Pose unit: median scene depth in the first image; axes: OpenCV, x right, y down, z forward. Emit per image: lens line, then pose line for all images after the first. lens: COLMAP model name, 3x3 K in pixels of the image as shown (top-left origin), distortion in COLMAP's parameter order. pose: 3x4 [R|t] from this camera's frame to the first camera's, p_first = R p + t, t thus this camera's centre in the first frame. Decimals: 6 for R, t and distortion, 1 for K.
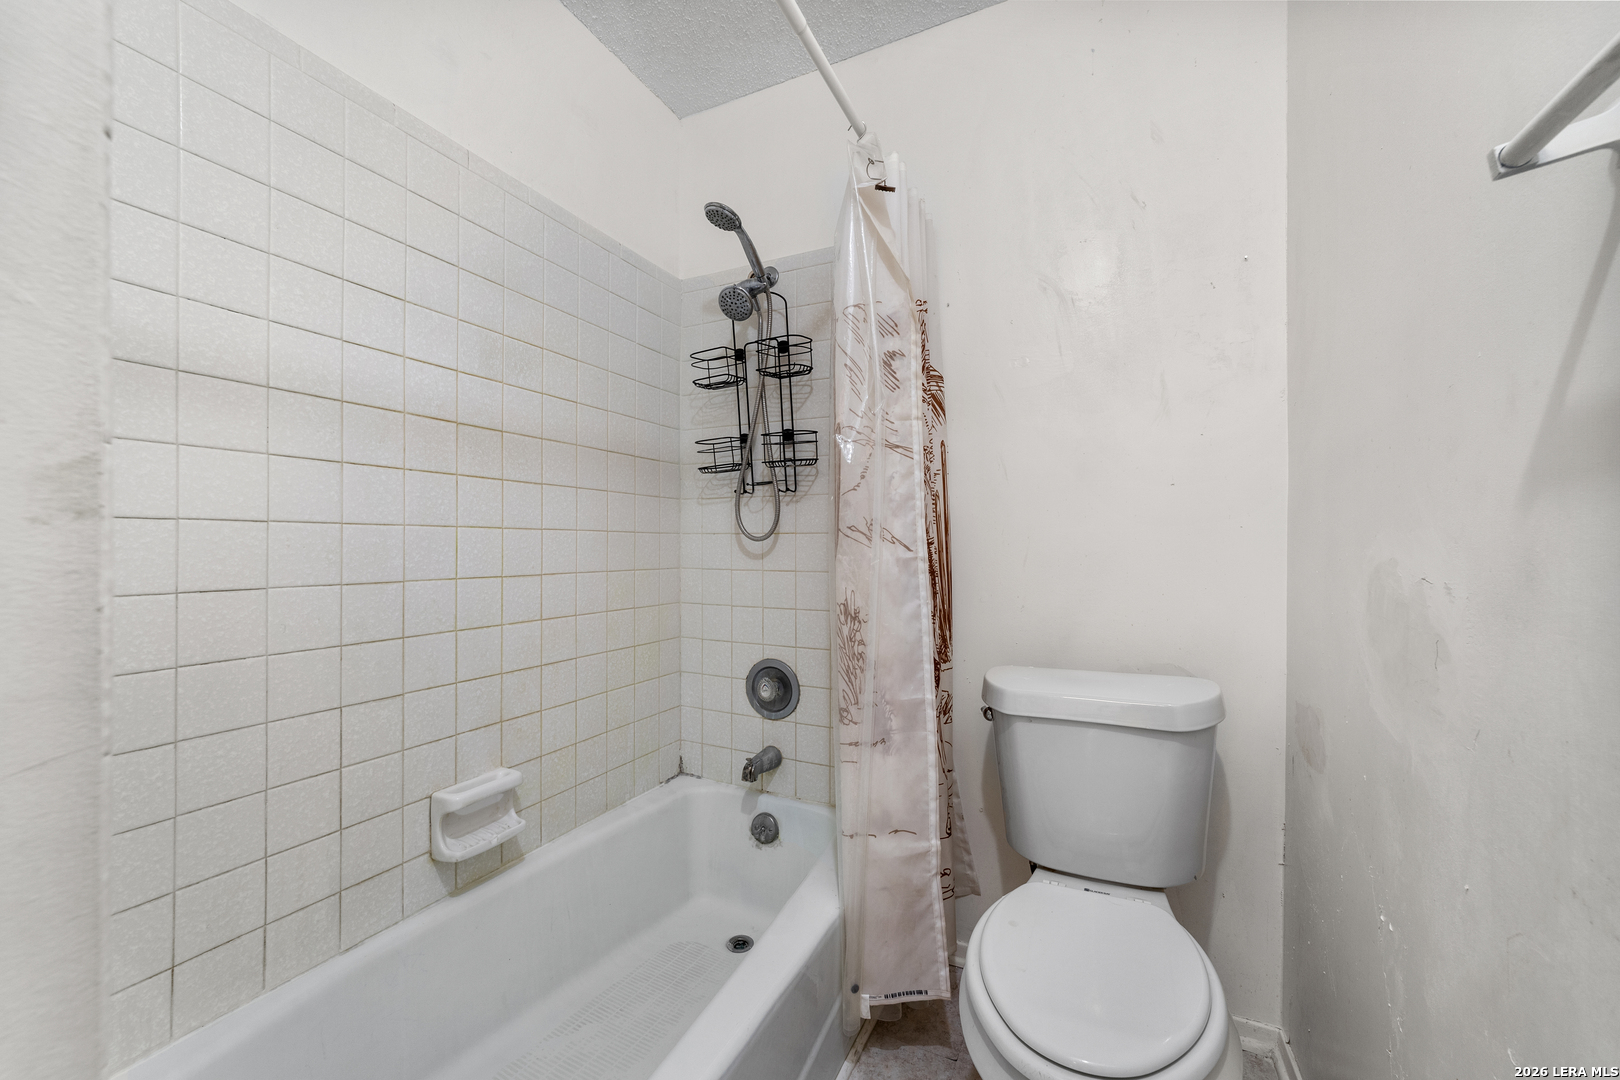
lens RADIAL K [[617.3, 0, 825.8], [0, 617.3, 543.0], [0, 0, 1]] dist [-0.016409, 0.008035]
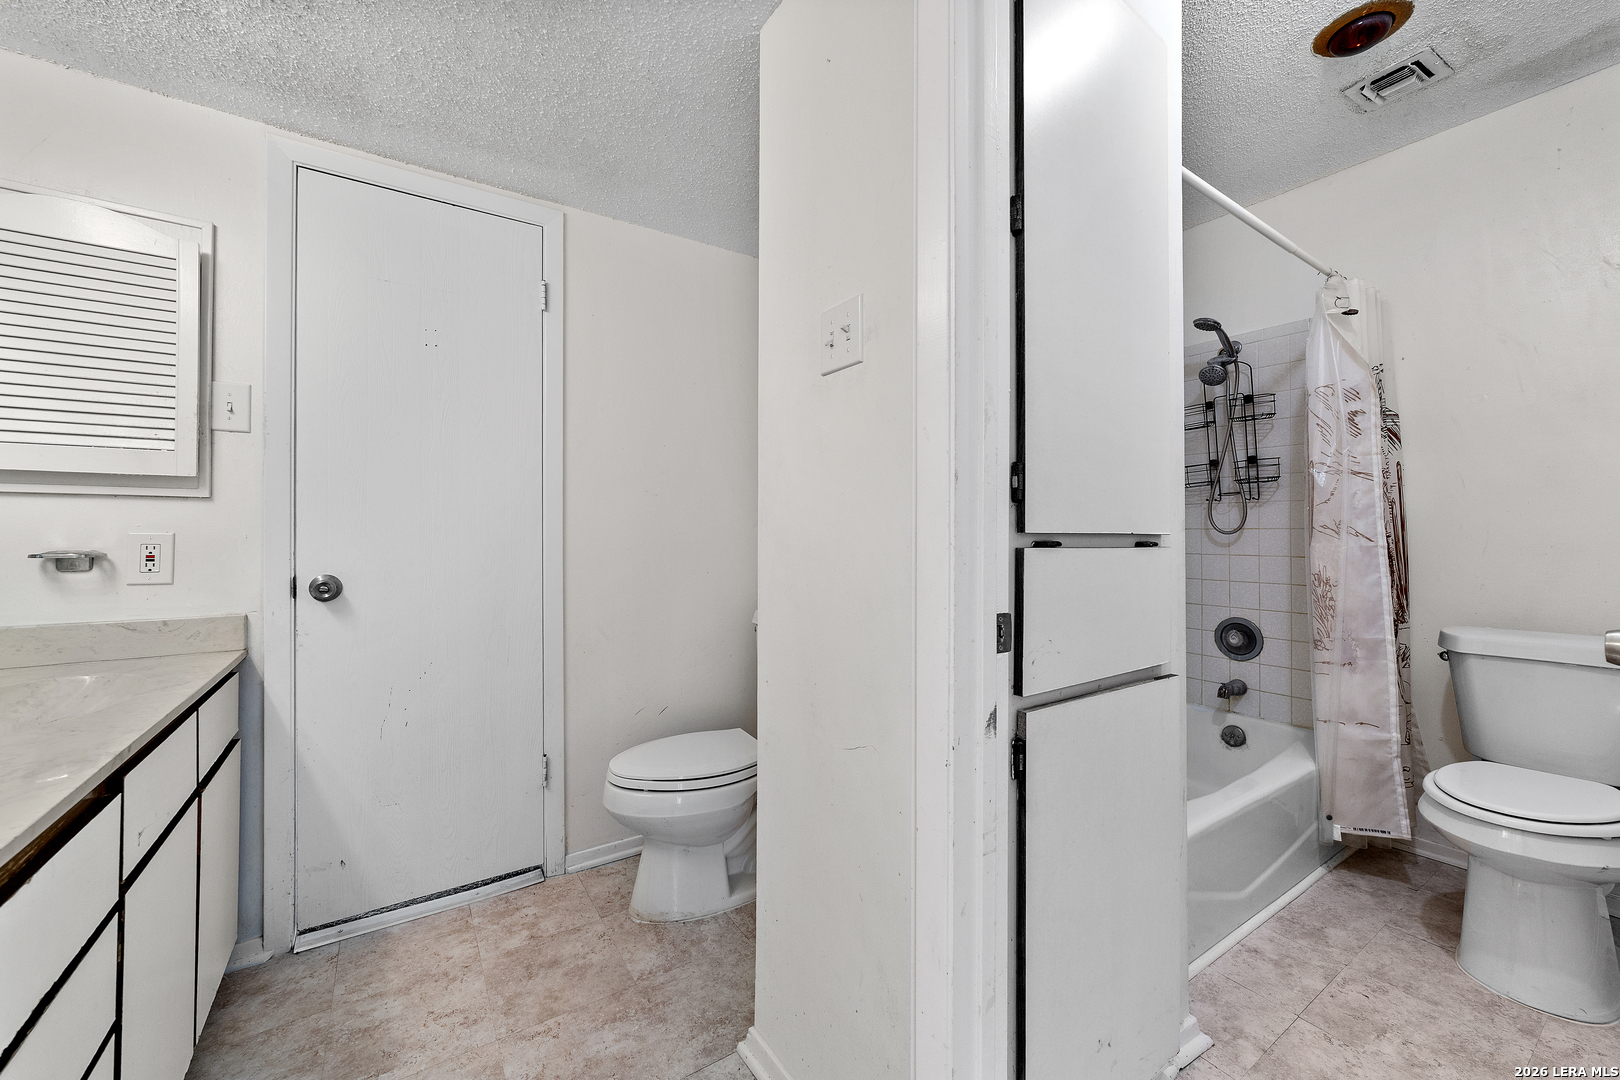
lens RADIAL K [[622.7, 0, 815.6], [0, 622.7, 524.5], [0, 0, 1]] dist [-0.015696, 0.007490]
pose [[0.846885, -0.004054, -0.531761, -0.211322], [-0.005269, 0.999858, -0.016015, 0.002732], [0.531750, 0.016365, 0.846743, -1.006653]]
